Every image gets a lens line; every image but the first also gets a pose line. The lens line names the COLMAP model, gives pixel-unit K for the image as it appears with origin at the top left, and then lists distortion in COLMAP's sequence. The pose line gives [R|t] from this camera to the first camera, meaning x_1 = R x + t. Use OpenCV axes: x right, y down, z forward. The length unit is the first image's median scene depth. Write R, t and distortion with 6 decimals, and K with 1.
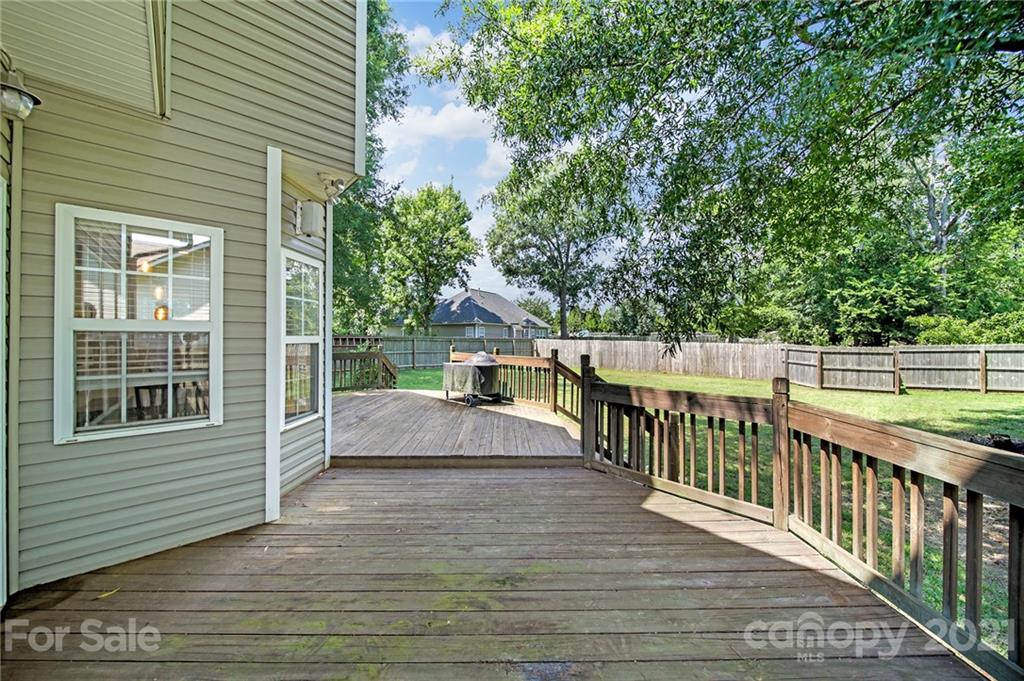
lens RADIAL K [[364.1, 0, 508.4], [0, 364.1, 340.0], [0, 0, 1]] dist [-0.004923, -0.000100]
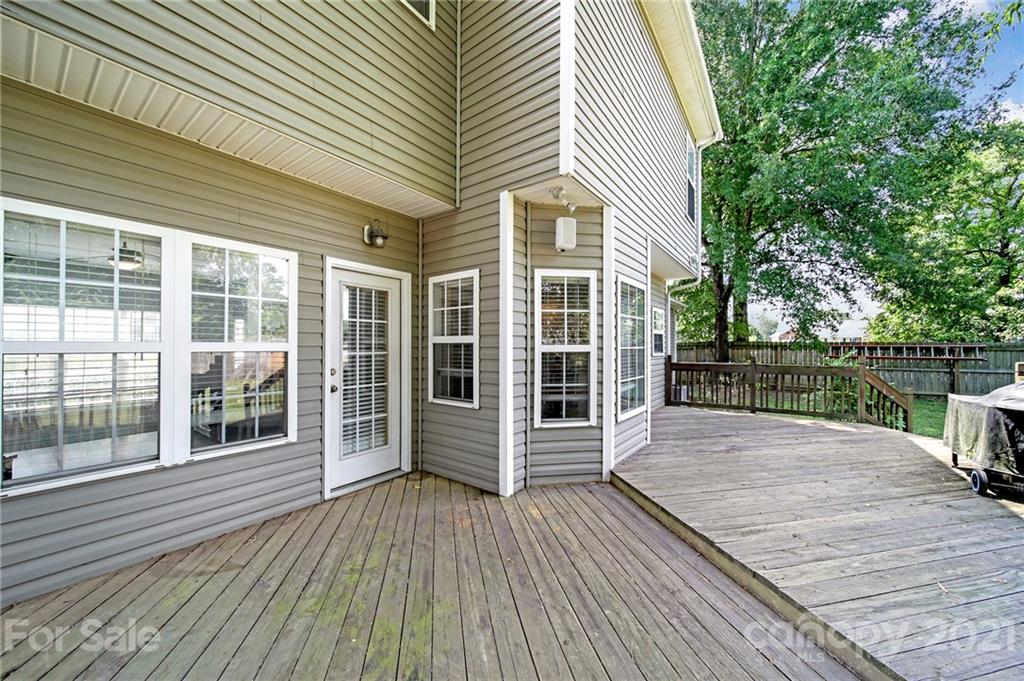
lens RADIAL K [[364.1, 0, 508.4], [0, 364.1, 340.0], [0, 0, 1]] dist [-0.004923, -0.000100]
pose [[0.191998, -0.016297, -0.981260, 0.232031], [-0.004108, 0.999840, -0.017409, -0.003049], [0.981387, 0.007374, 0.191900, 0.318635]]
